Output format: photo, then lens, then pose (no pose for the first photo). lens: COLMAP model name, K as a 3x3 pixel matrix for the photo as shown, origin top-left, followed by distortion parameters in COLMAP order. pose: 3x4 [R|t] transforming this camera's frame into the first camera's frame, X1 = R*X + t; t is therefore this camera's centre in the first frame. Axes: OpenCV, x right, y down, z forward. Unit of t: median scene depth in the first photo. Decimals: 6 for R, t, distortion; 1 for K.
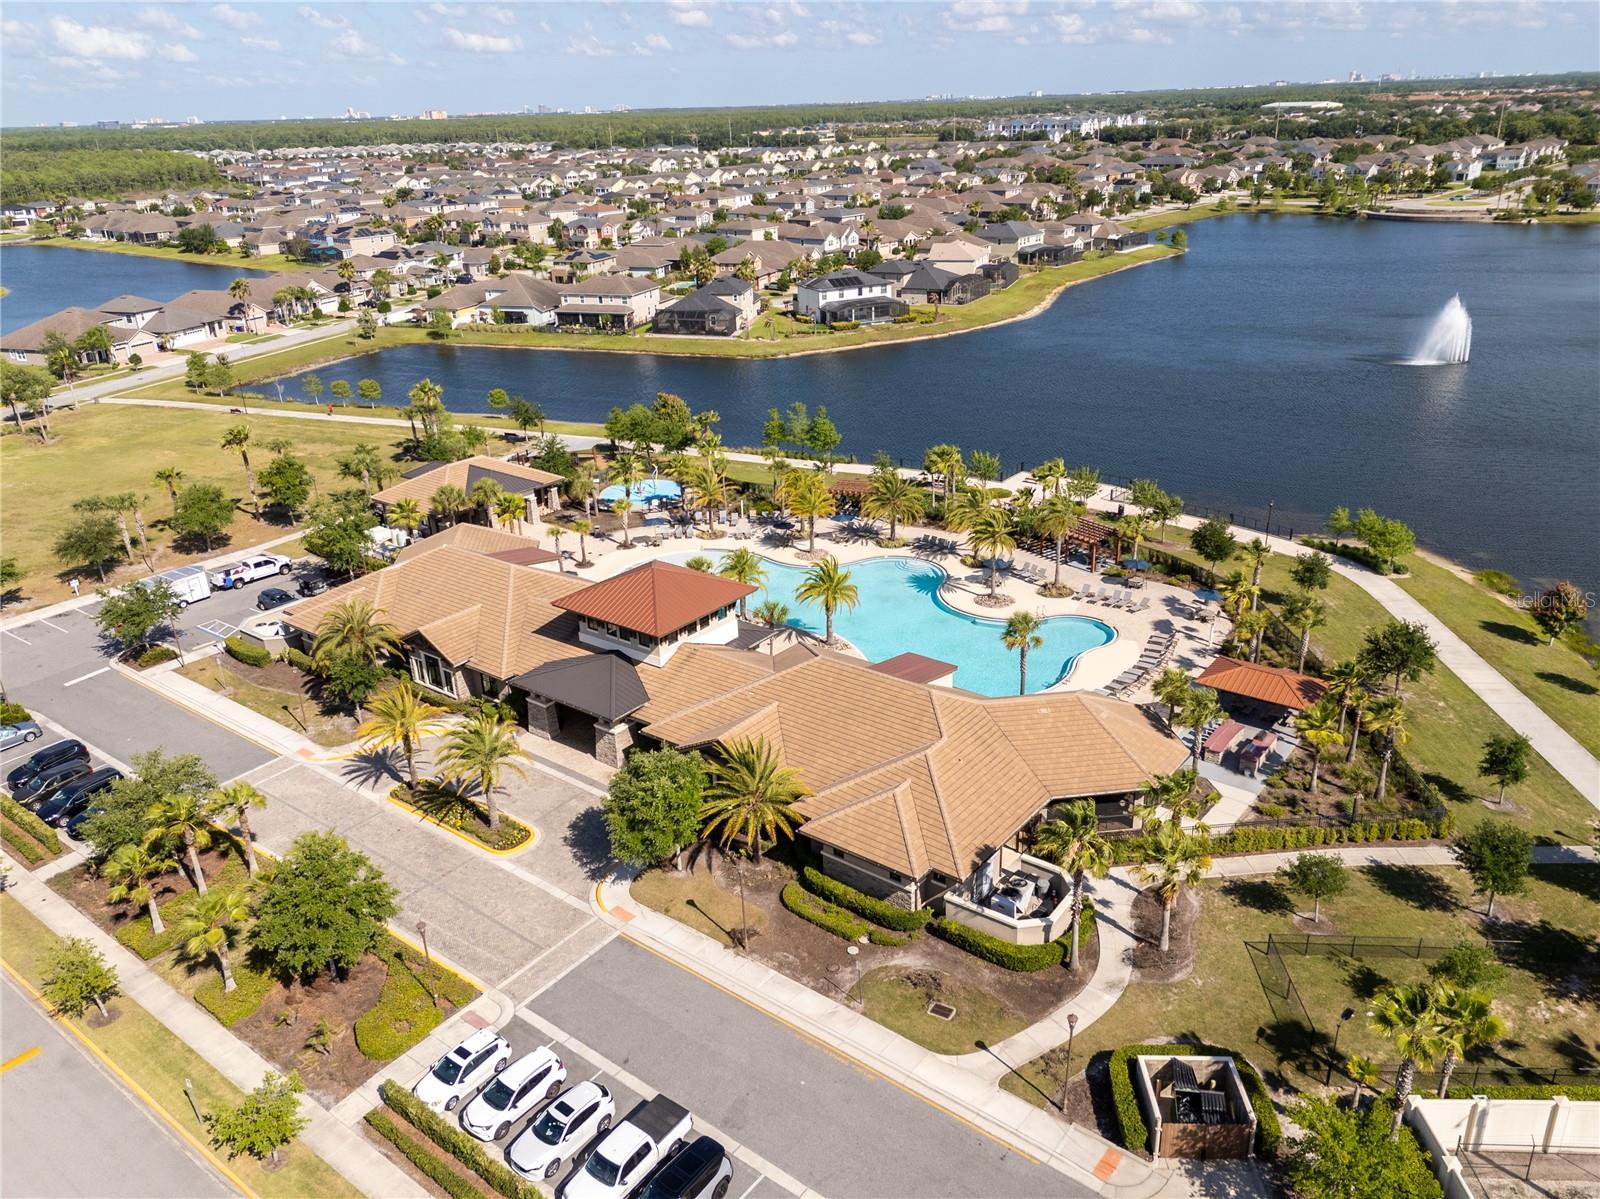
lens RADIAL K [[1164.8, 0, 800.0], [0, 1164.8, 599.5], [0, 0, 1]] dist [0.061079, -0.059323]
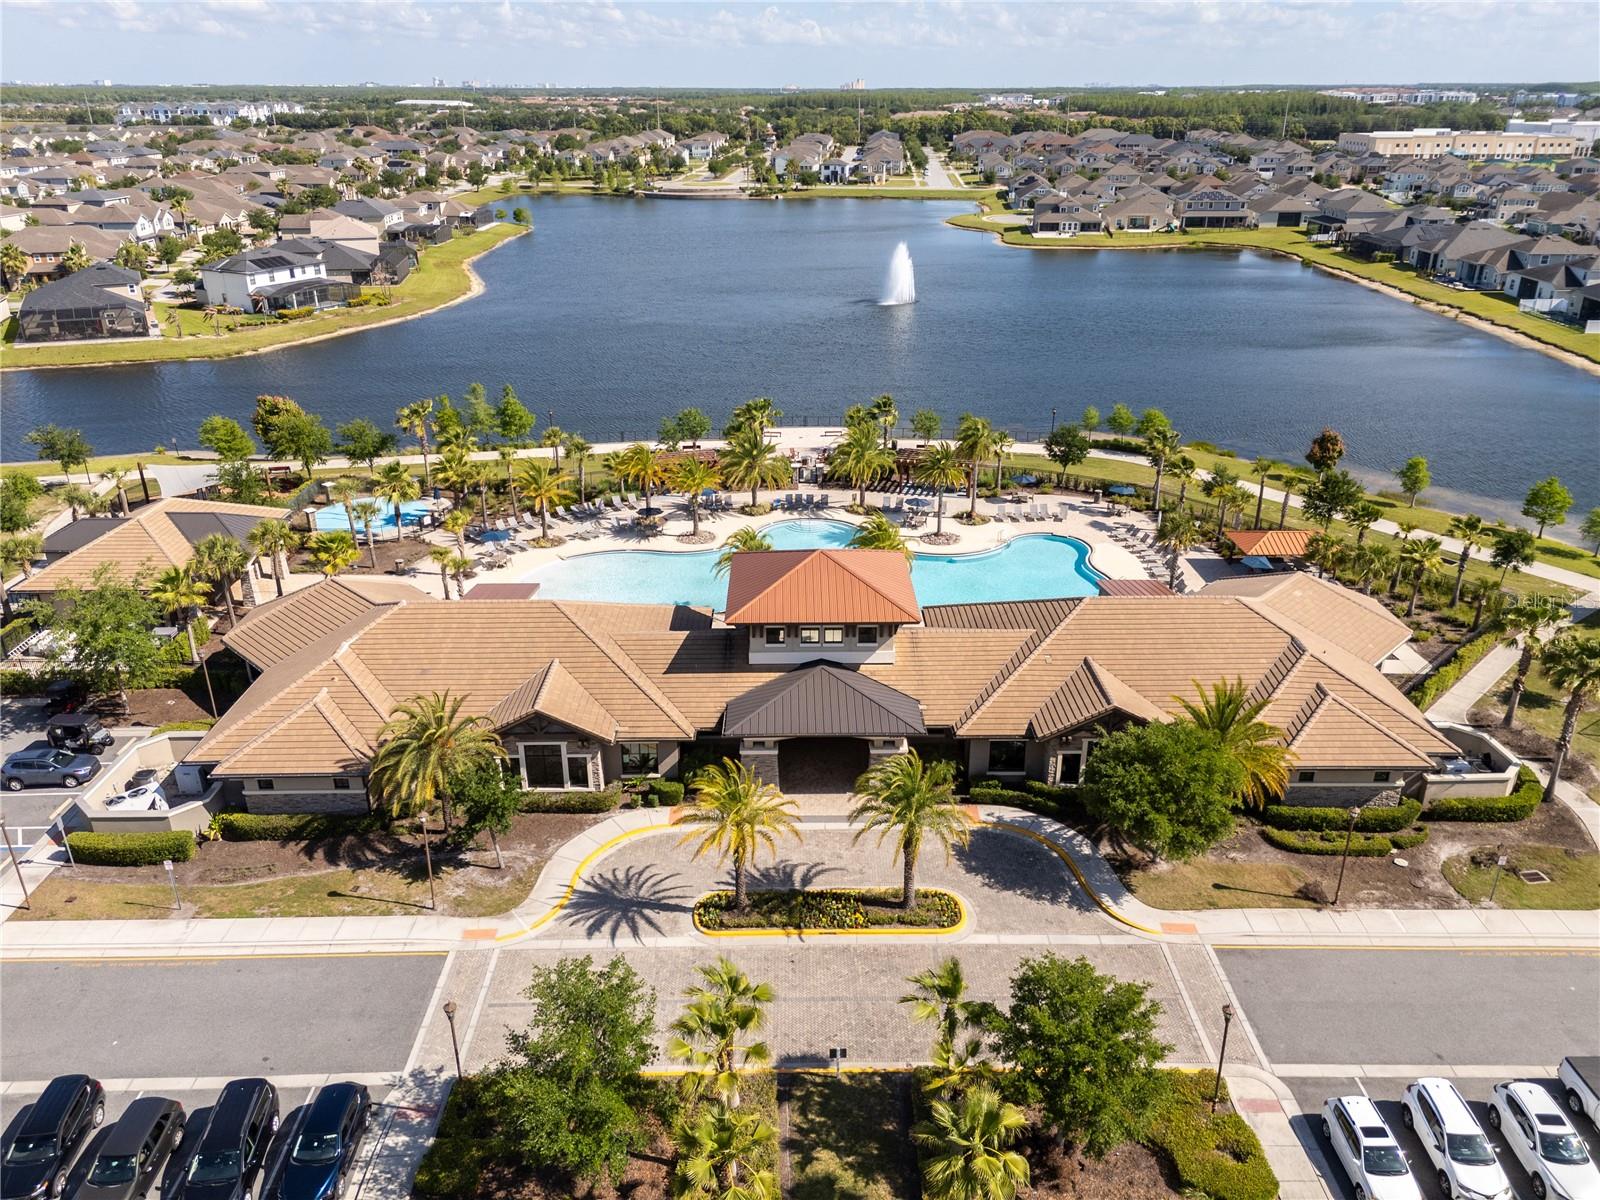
lens RADIAL K [[1164.8, 0, 800.0], [0, 1164.8, 600.0], [0, 0, 1]] dist [0.061079, -0.059323]
pose [[0.788158, -0.217336, 0.575823, -0.220980], [0.215893, 0.973757, 0.072026, -0.019838], [-0.576365, 0.067549, 0.814396, 0.132797]]
